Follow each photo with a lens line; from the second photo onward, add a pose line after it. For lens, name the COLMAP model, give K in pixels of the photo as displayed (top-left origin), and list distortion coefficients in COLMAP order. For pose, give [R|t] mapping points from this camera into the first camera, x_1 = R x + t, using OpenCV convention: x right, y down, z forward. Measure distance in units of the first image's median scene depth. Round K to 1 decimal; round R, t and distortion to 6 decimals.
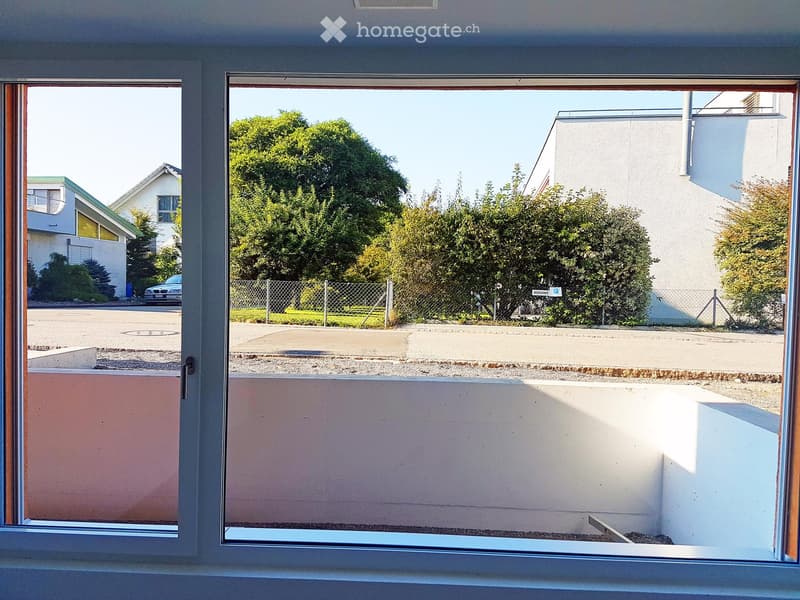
lens RADIAL K [[625.2, 0, 395.5], [0, 625.2, 295.4], [0, 0, 1]] dist [0.207020, -0.327679]
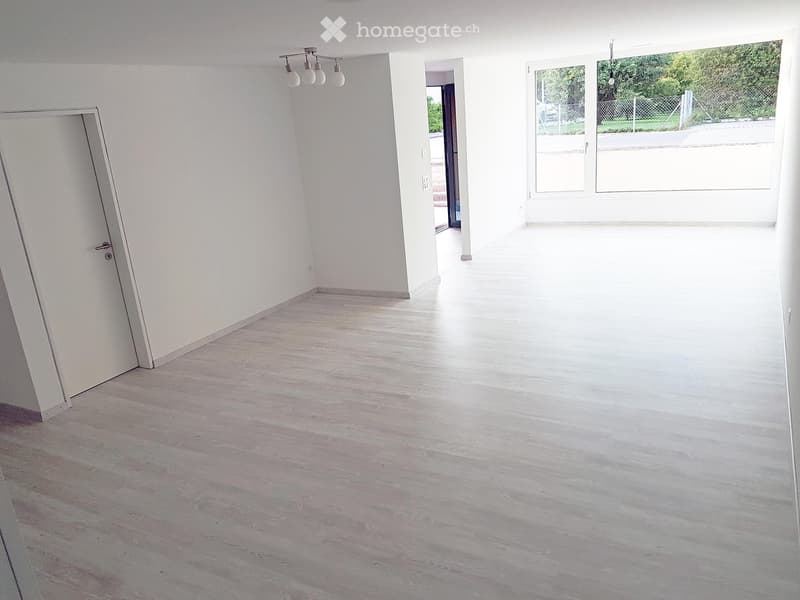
lens RADIAL K [[625.2, 0, 395.5], [0, 625.2, 295.4], [0, 0, 1]] dist [0.207020, -0.327679]
pose [[0.891903, 0.031077, -0.451157, 0.077515], [0.098575, 0.960286, 0.261023, -0.029890], [0.441352, -0.277280, 0.853419, -0.601821]]
